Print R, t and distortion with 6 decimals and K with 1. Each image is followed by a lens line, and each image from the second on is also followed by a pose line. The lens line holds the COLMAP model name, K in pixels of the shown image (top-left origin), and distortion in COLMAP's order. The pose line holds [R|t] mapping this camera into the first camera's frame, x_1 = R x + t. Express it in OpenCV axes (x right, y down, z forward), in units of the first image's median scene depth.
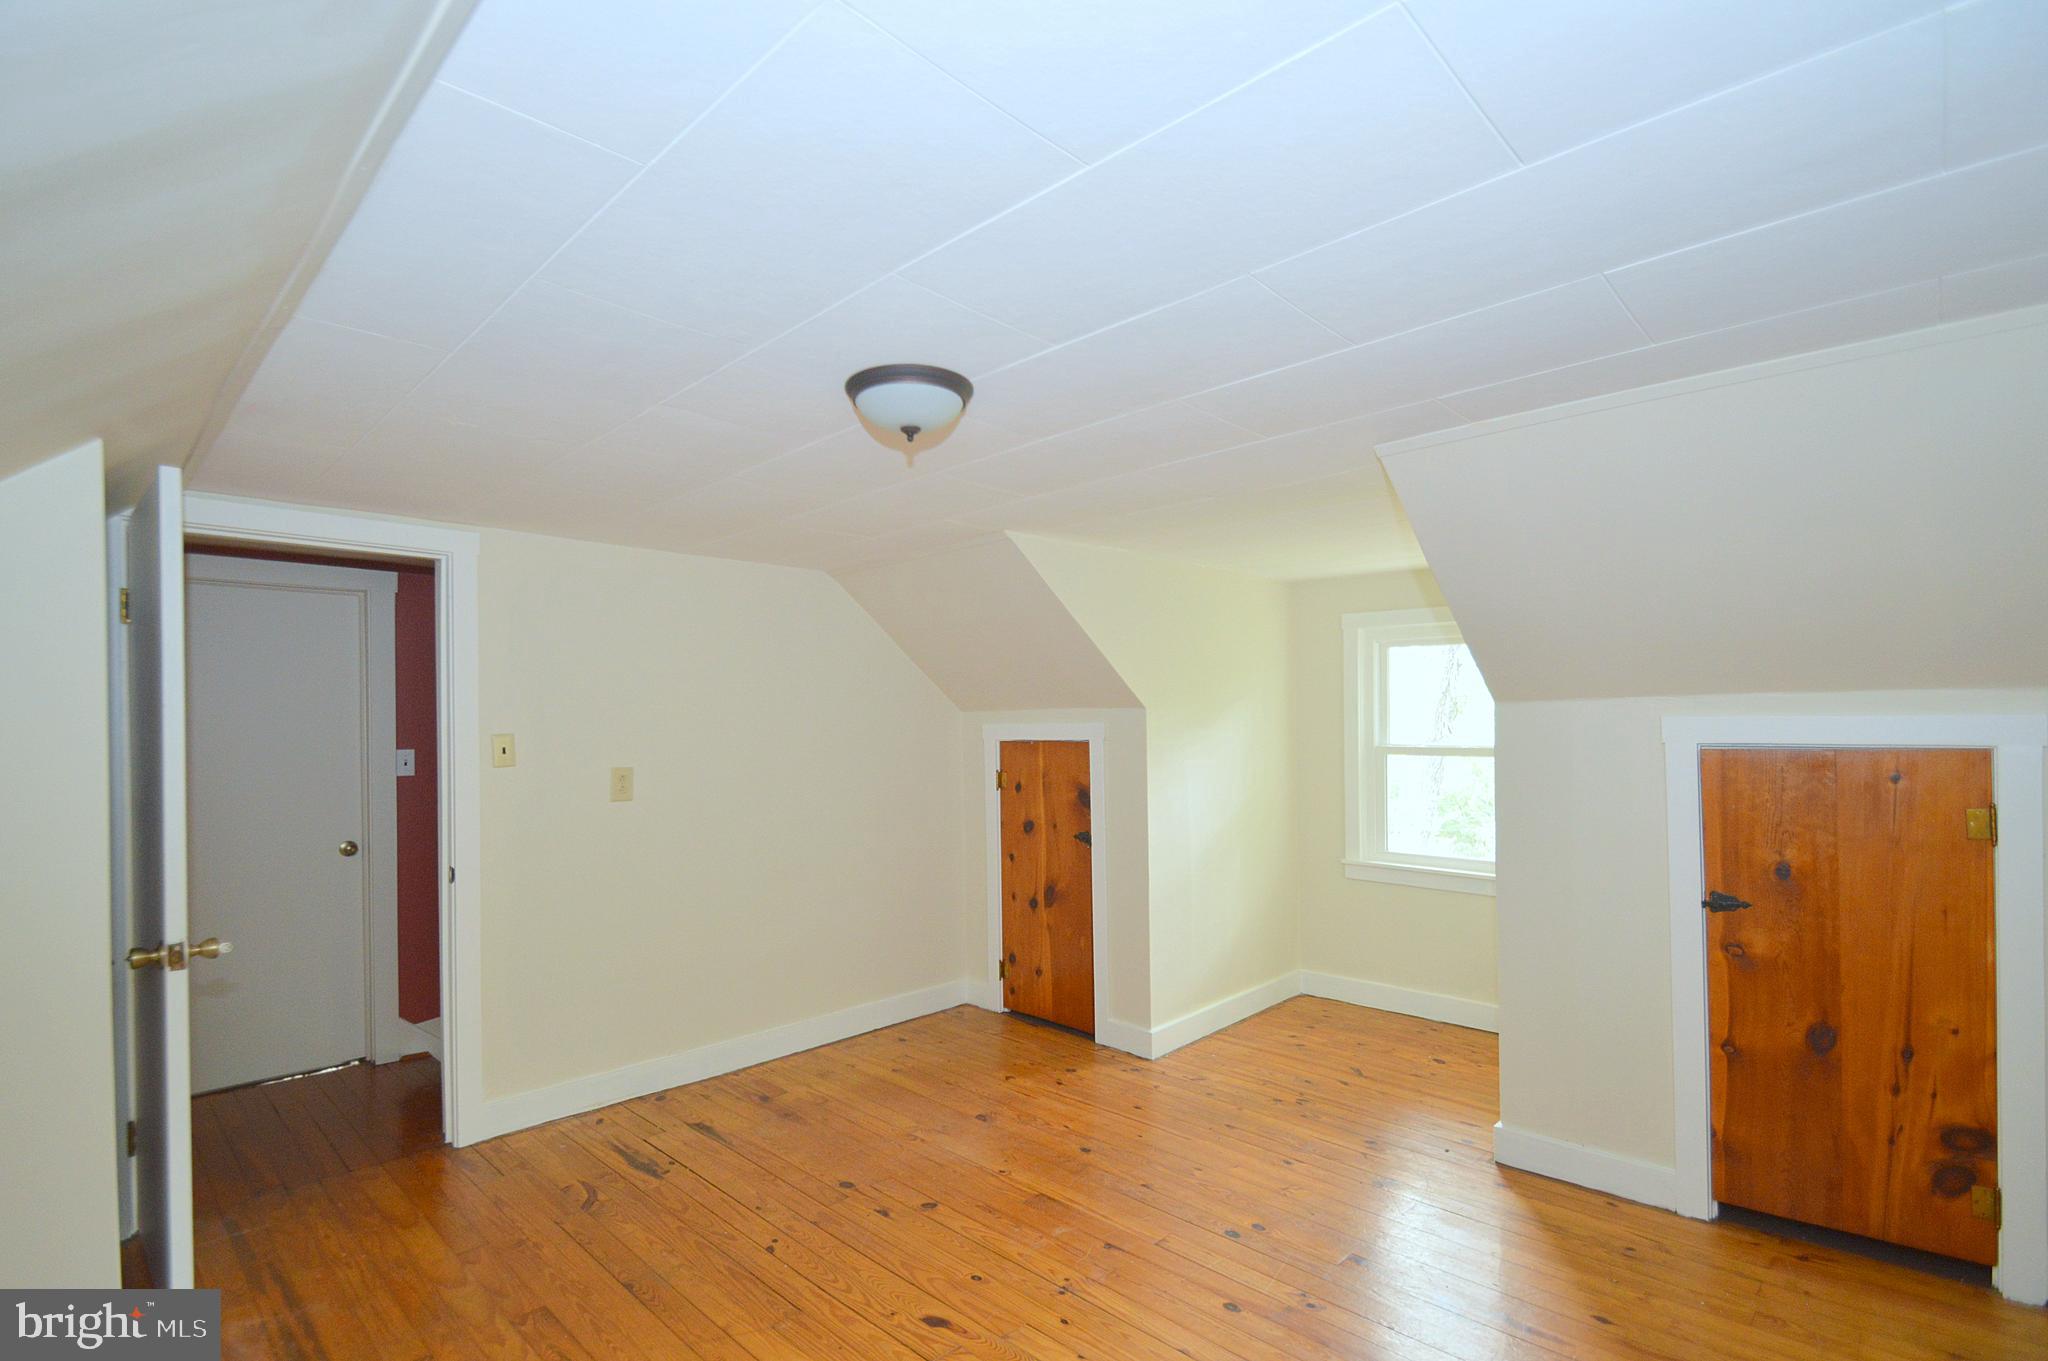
lens RADIAL K [[942.6, 0, 988.1], [0, 942.6, 713.0], [0, 0, 1]] dist [0.001059, 0.000015]
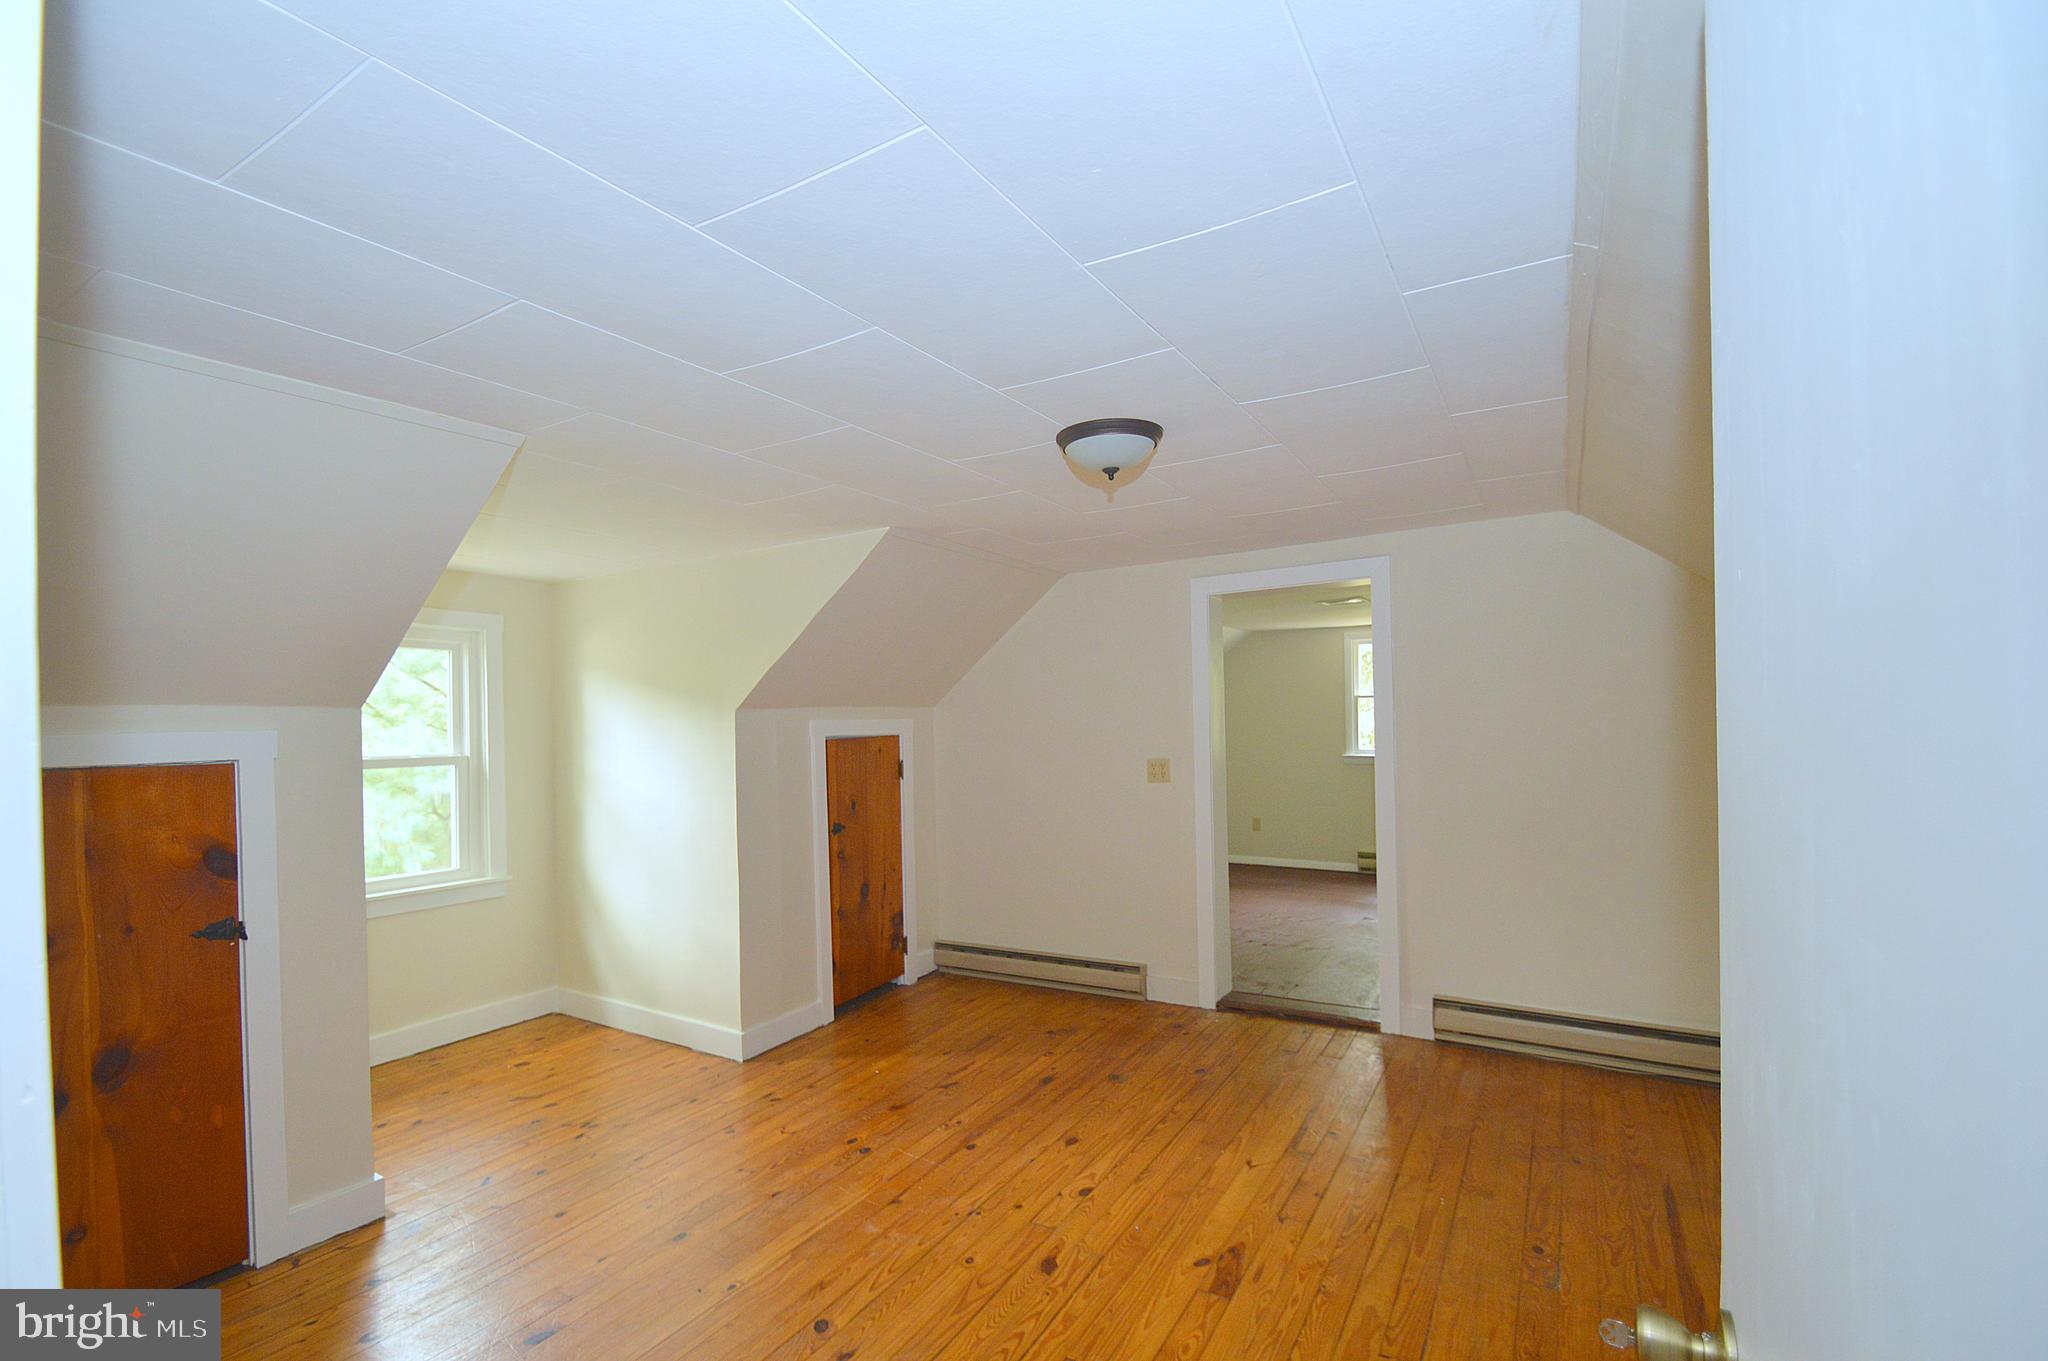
lens RADIAL K [[904.1, 0, 1020.4], [0, 904.1, 721.8], [0, 0, 1]] dist [-0.001178, -0.000202]
pose [[-0.233421, 0.008653, 0.972337, -0.883176], [0.013925, 0.999888, -0.005555, 0.023617], [-0.972276, 0.012243, -0.233515, 1.055395]]
